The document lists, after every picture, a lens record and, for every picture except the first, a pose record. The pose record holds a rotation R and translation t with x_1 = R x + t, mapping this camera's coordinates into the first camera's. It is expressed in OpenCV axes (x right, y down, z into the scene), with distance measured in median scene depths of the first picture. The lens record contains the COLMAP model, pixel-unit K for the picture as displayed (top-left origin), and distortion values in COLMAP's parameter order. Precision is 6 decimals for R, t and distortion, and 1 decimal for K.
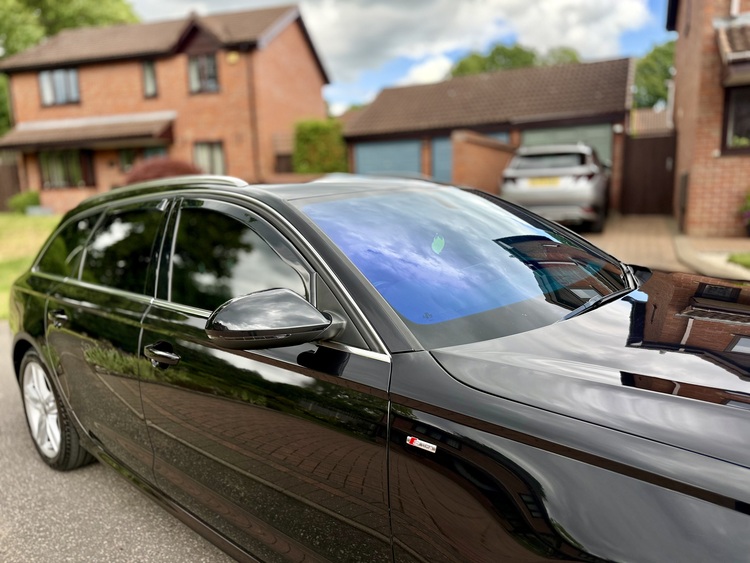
lens RADIAL K [[527.4, 0, 375.0], [0, 527.4, 281.5], [0, 0, 1]] dist [-0.010140, -0.004548]
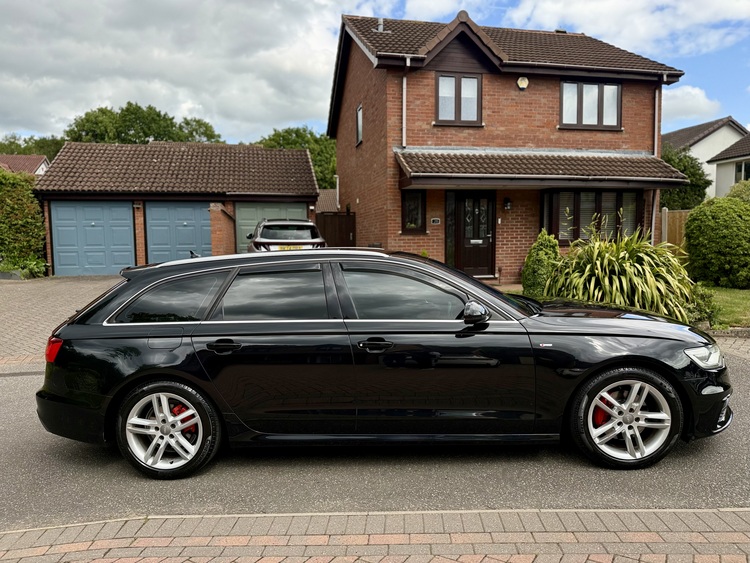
lens RADIAL K [[527.4, 0, 375.0], [0, 527.4, 281.5], [0, 0, 1]] dist [-0.010140, -0.004548]
pose [[0.782243, -0.017336, 0.622733, -0.363039], [0.087968, 0.992671, -0.082866, 0.012913], [-0.616732, 0.119602, 0.778034, -0.117711]]
